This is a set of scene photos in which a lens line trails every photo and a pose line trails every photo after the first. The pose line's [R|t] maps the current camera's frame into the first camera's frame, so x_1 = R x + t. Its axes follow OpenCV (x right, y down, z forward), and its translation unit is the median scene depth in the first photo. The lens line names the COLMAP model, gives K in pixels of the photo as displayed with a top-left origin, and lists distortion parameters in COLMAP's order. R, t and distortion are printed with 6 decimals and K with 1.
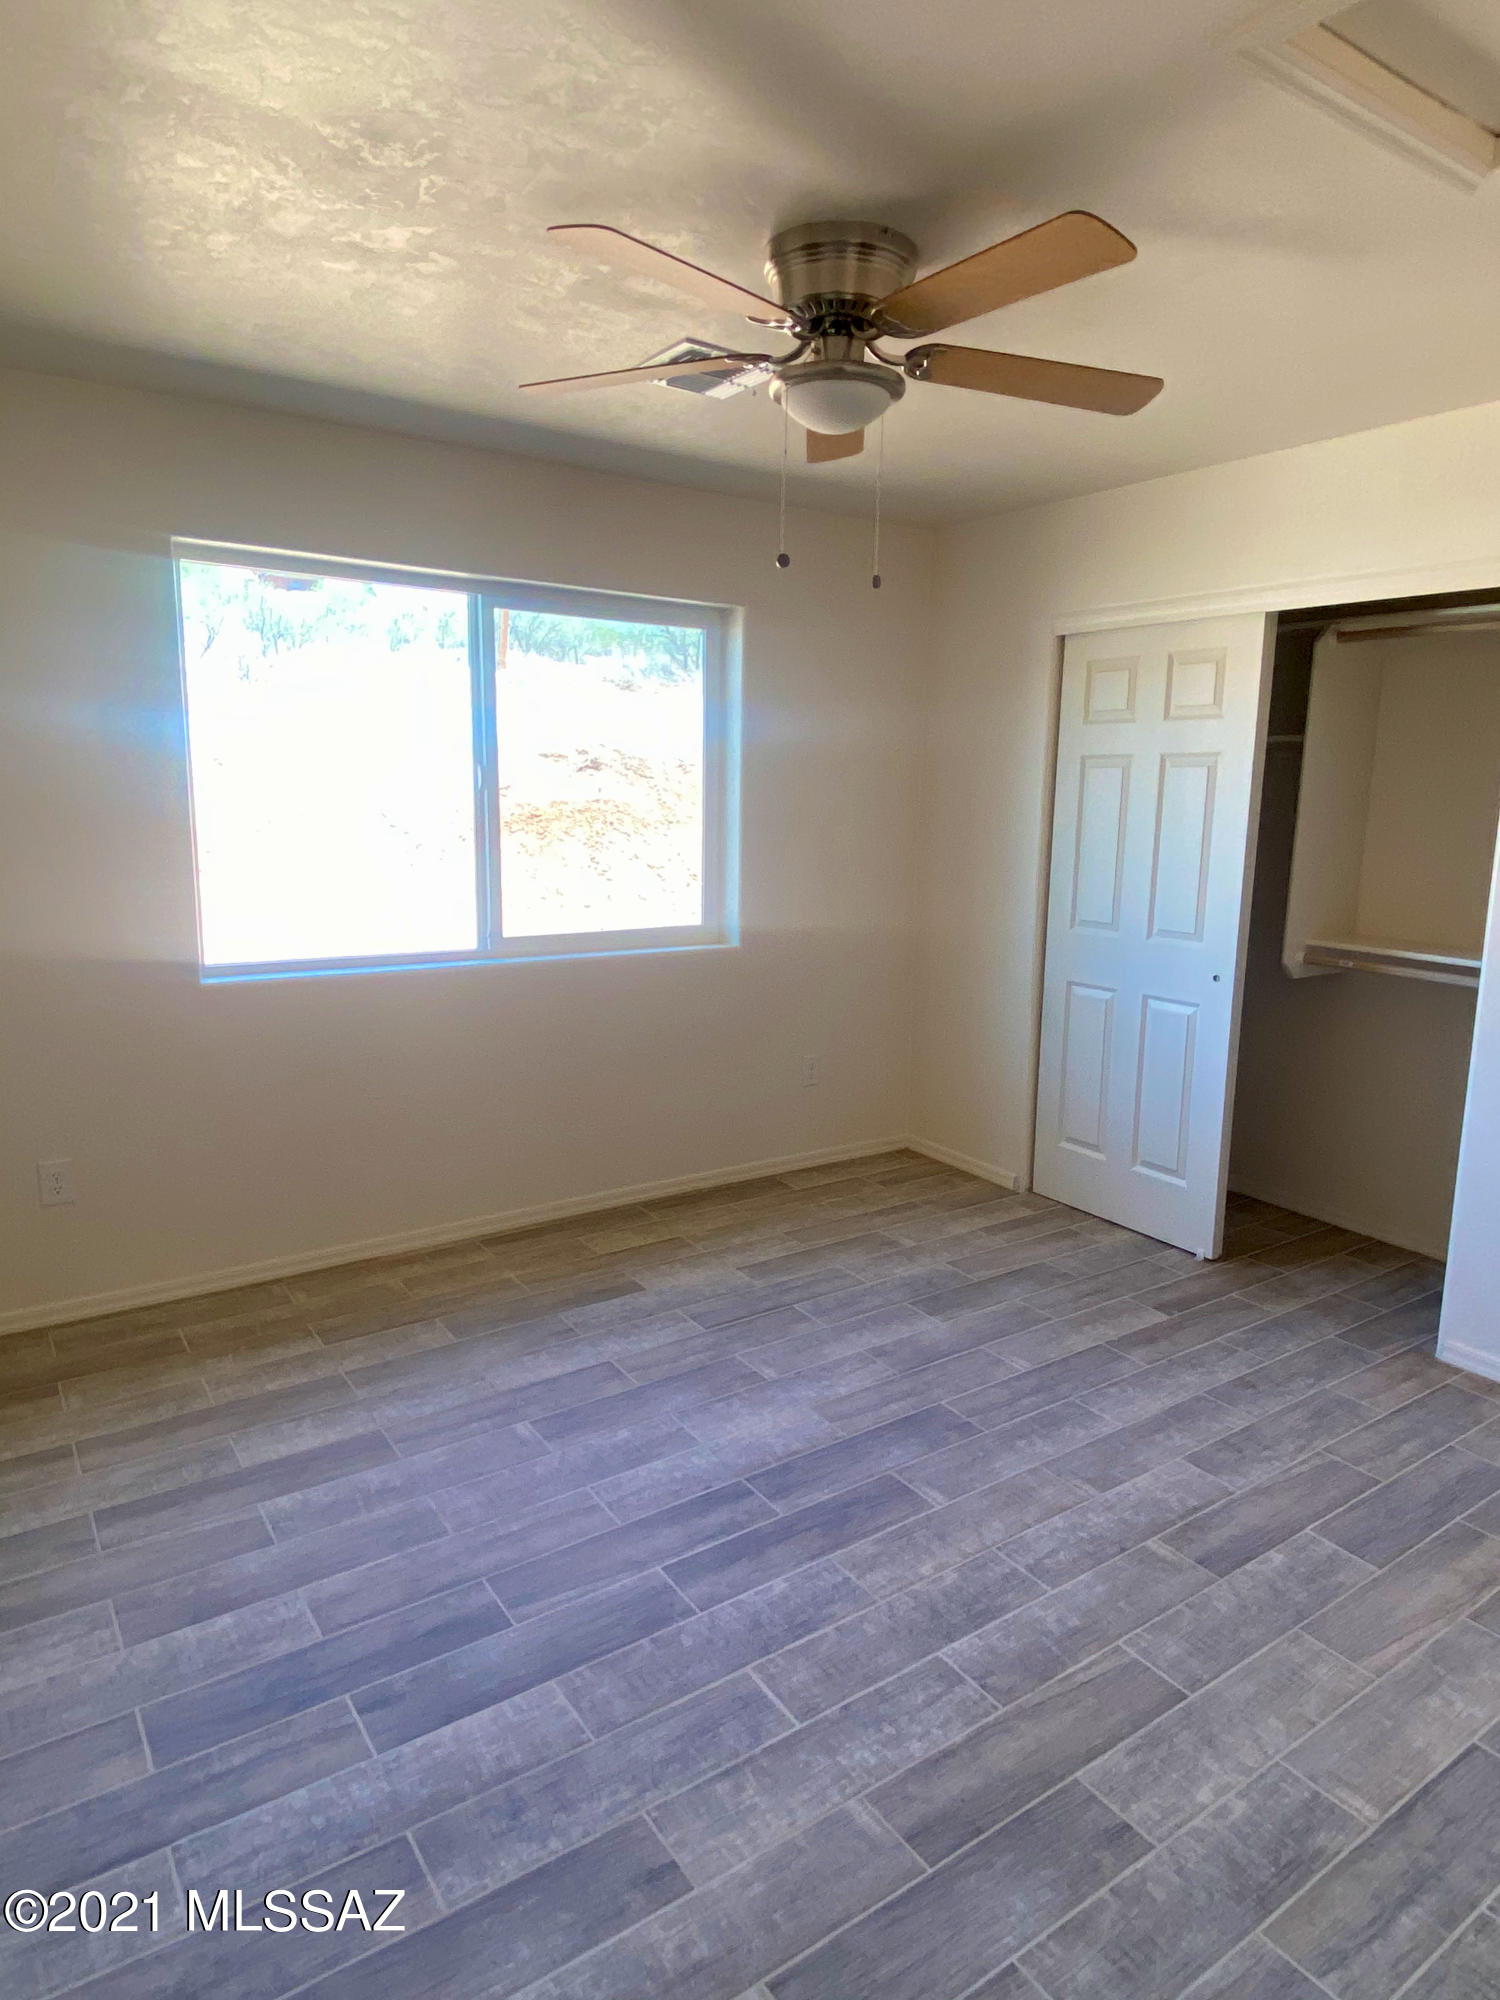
lens RADIAL K [[1215.1, 0, 759.1], [0, 1215.1, 994.9], [0, 0, 1]] dist [0.047129, -0.036533]
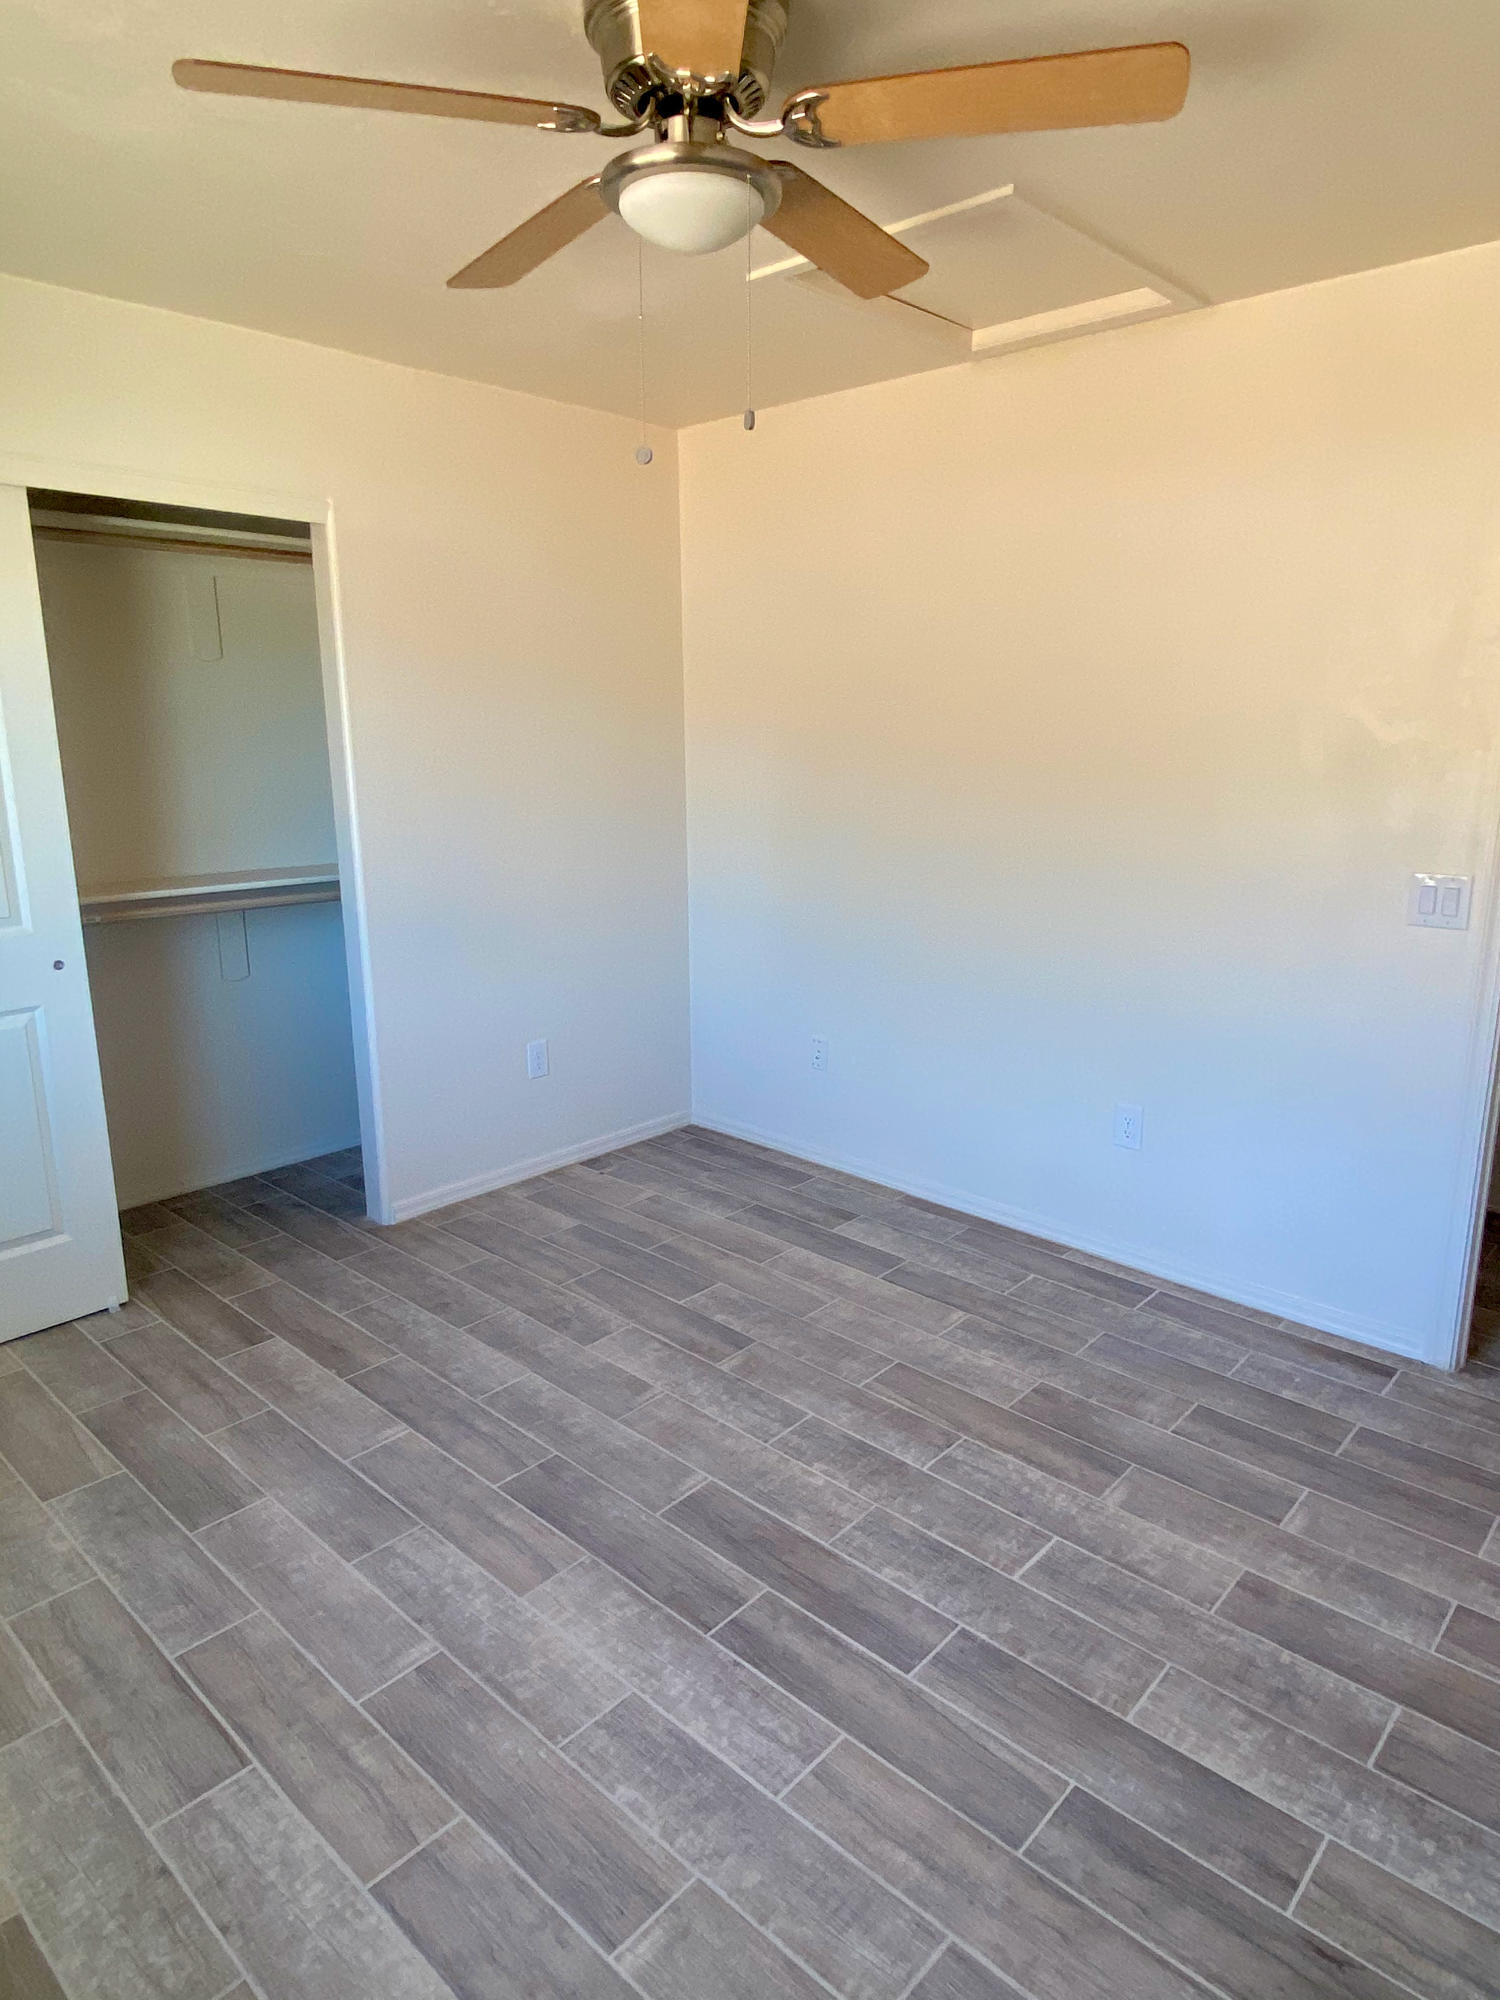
lens RADIAL K [[1215.1, 0, 759.1], [0, 1215.1, 994.9], [0, 0, 1]] dist [0.047129, -0.036533]
pose [[-0.221960, -0.240542, 0.944920, -0.701211], [0.169293, 0.944867, 0.280296, -0.210160], [-0.960247, 0.222182, -0.169000, 1.080567]]
